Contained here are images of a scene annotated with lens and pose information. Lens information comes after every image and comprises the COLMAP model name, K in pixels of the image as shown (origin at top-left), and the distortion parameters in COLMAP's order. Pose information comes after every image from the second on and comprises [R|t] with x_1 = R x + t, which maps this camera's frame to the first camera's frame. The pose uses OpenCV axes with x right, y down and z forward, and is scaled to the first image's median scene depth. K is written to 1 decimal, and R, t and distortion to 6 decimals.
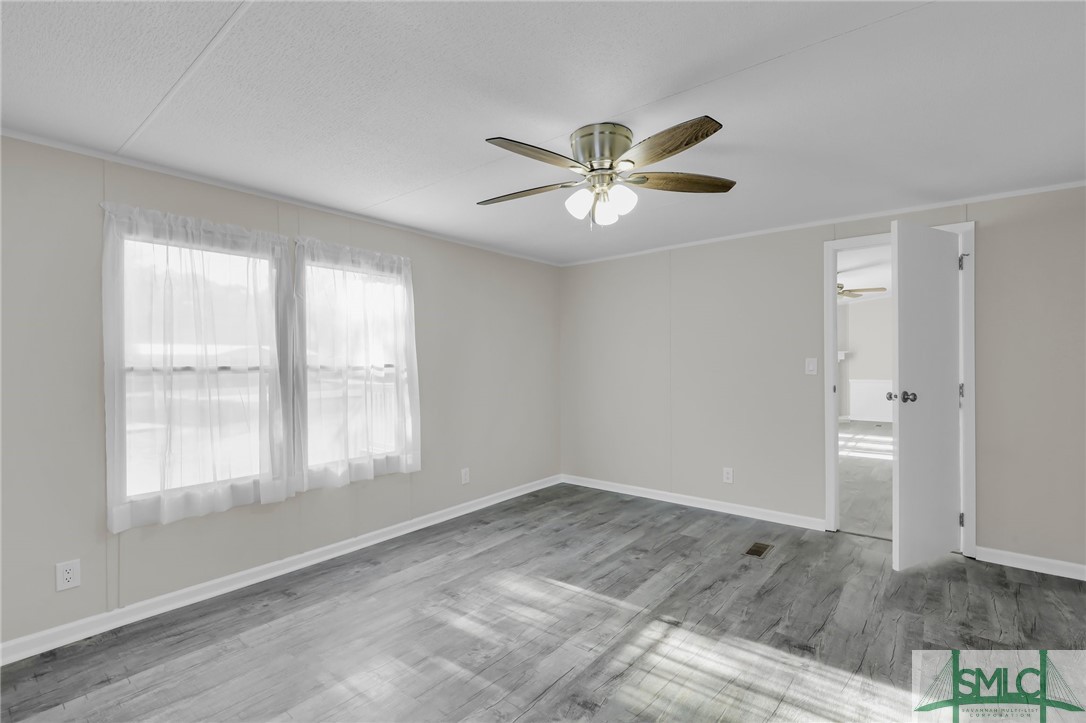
lens RADIAL K [[496.3, 0, 554.0], [0, 496.3, 369.3], [0, 0, 1]] dist [0.002857, -0.000193]
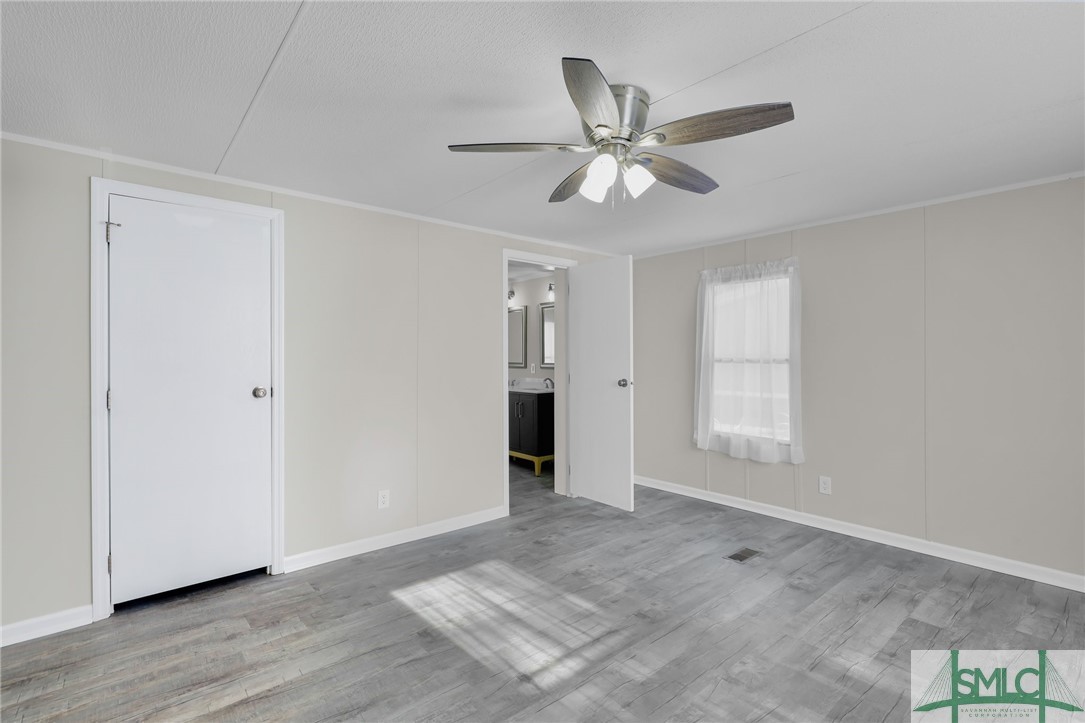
lens RADIAL K [[495.8, 0, 542.6], [0, 495.8, 359.6], [0, 0, 1]] dist [0.002857, -0.000193]
pose [[-0.980682, 0.007112, 0.195481, 0.041142], [0.011313, 0.999728, 0.020383, -0.025449], [-0.195283, 0.022201, -0.980496, 1.478988]]
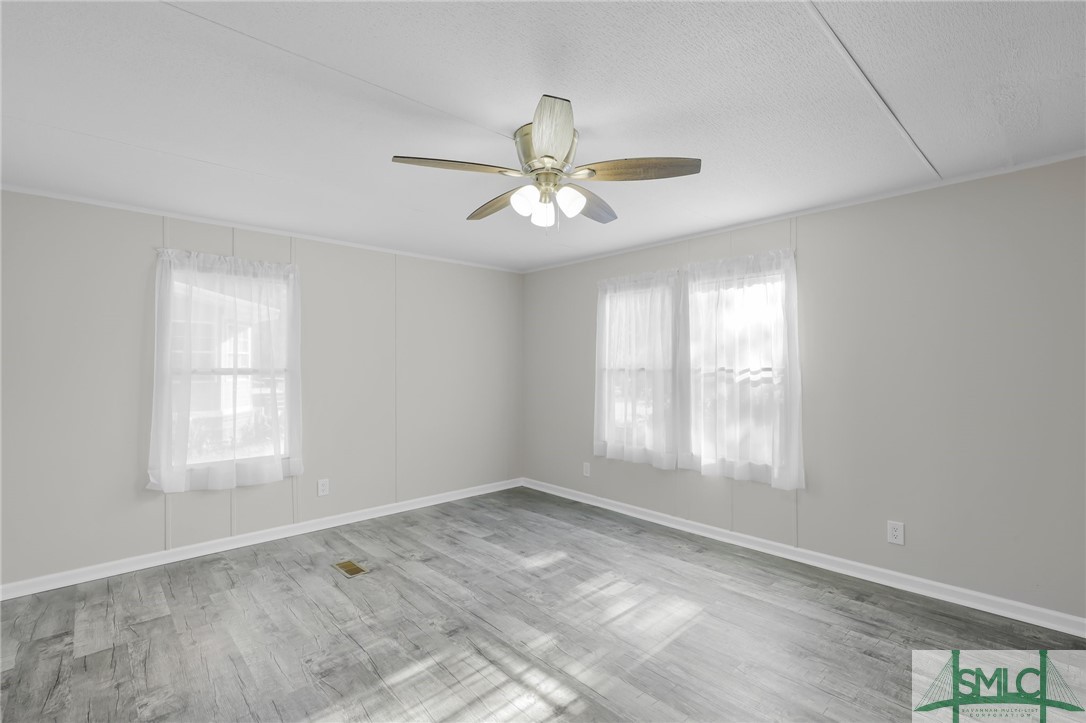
lens RADIAL K [[496.3, 0, 548.8], [0, 496.3, 365.3], [0, 0, 1]] dist [0.002857, -0.000193]
pose [[-0.151023, 0.006675, -0.988508, 0.823409], [-0.013704, 0.999867, 0.008846, -0.021870], [0.988435, 0.014882, -0.150911, 0.904288]]
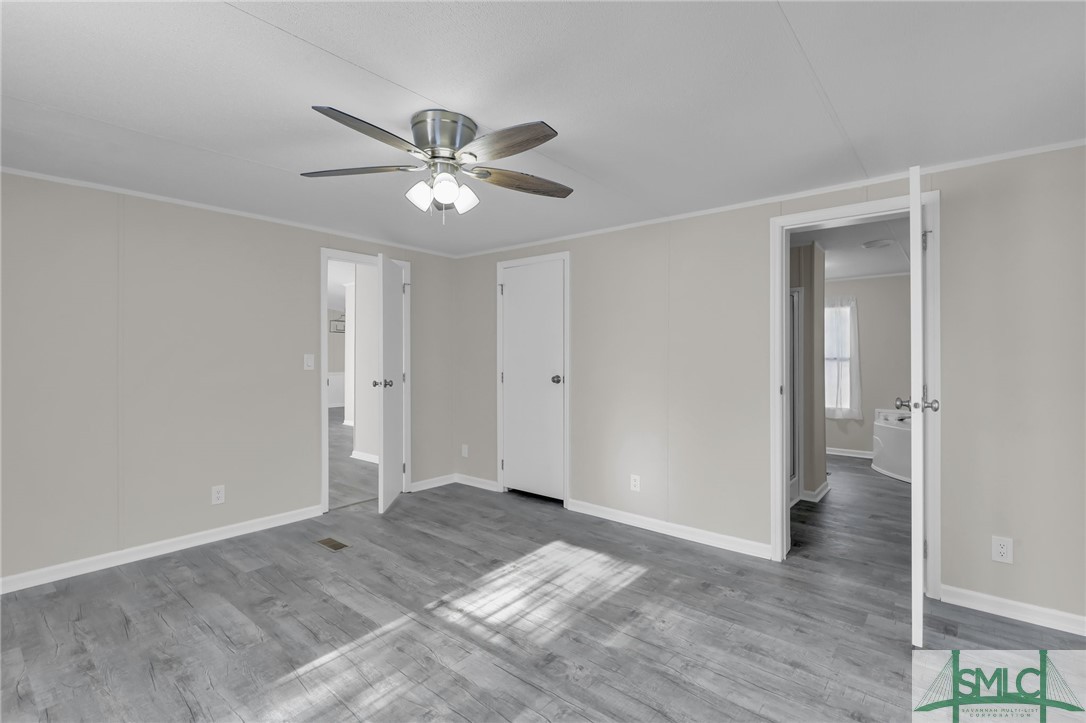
lens RADIAL K [[500.4, 0, 549.9], [0, 500.4, 354.5], [0, 0, 1]] dist [-0.005402, 0.000002]
pose [[0.016168, 0.006523, 0.999848, -0.682266], [0.016025, 0.999849, -0.006782, -0.008723], [-0.999741, 0.016132, 0.016062, 0.612864]]
